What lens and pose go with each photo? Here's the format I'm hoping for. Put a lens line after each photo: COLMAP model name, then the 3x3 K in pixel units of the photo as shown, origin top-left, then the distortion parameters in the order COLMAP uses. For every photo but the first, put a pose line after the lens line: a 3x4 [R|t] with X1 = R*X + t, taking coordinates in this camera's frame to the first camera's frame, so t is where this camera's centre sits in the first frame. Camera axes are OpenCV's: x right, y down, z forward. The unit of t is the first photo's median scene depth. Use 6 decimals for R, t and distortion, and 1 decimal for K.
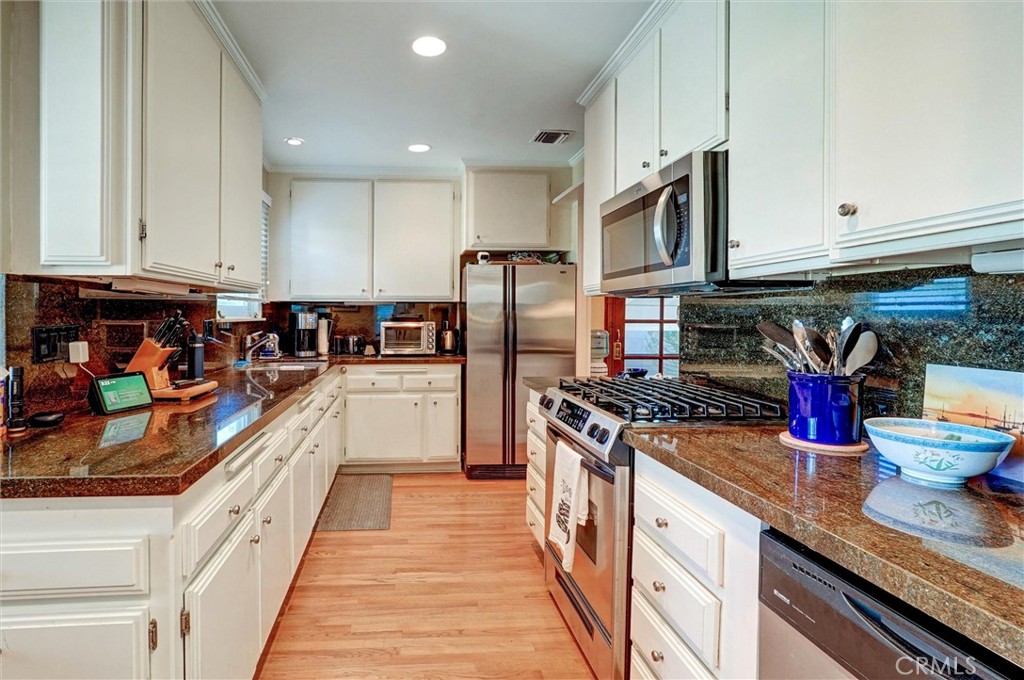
lens RADIAL K [[502.2, 0, 430.7], [0, 502.2, 319.2], [0, 0, 1]] dist [-0.004256, 0.000064]
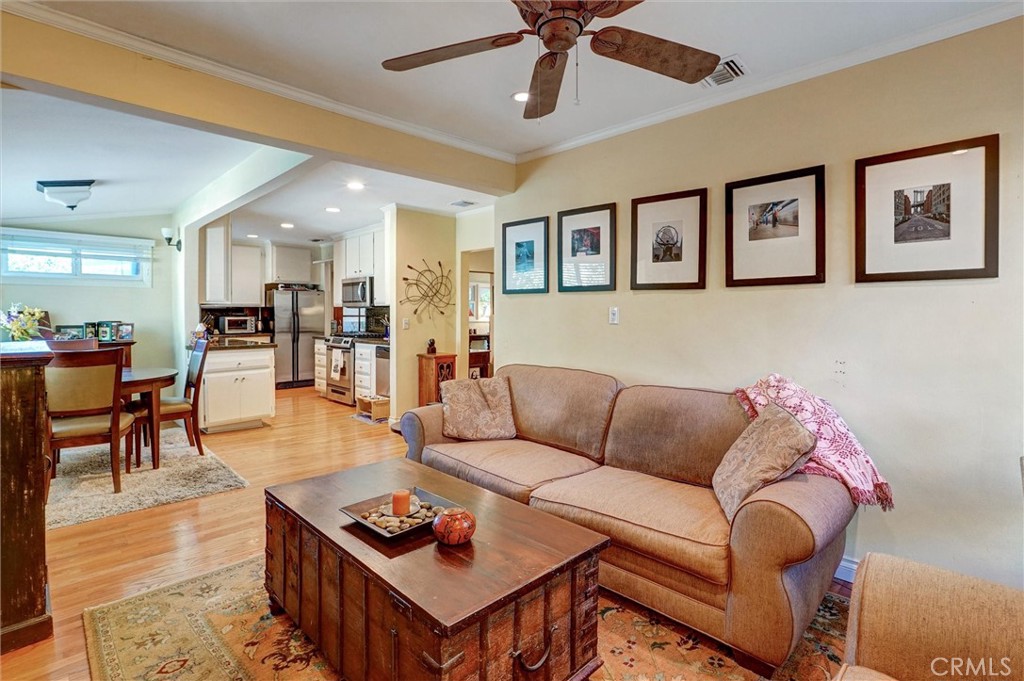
lens RADIAL K [[490.3, 0, 502.4], [0, 490.3, 320.3], [0, 0, 1]] dist [-0.004892, -0.000380]
pose [[0.753186, -0.012687, 0.657685, -0.574529], [0.006599, 0.999909, 0.011731, 0.002340], [-0.657774, -0.004496, 0.753202, -1.229215]]
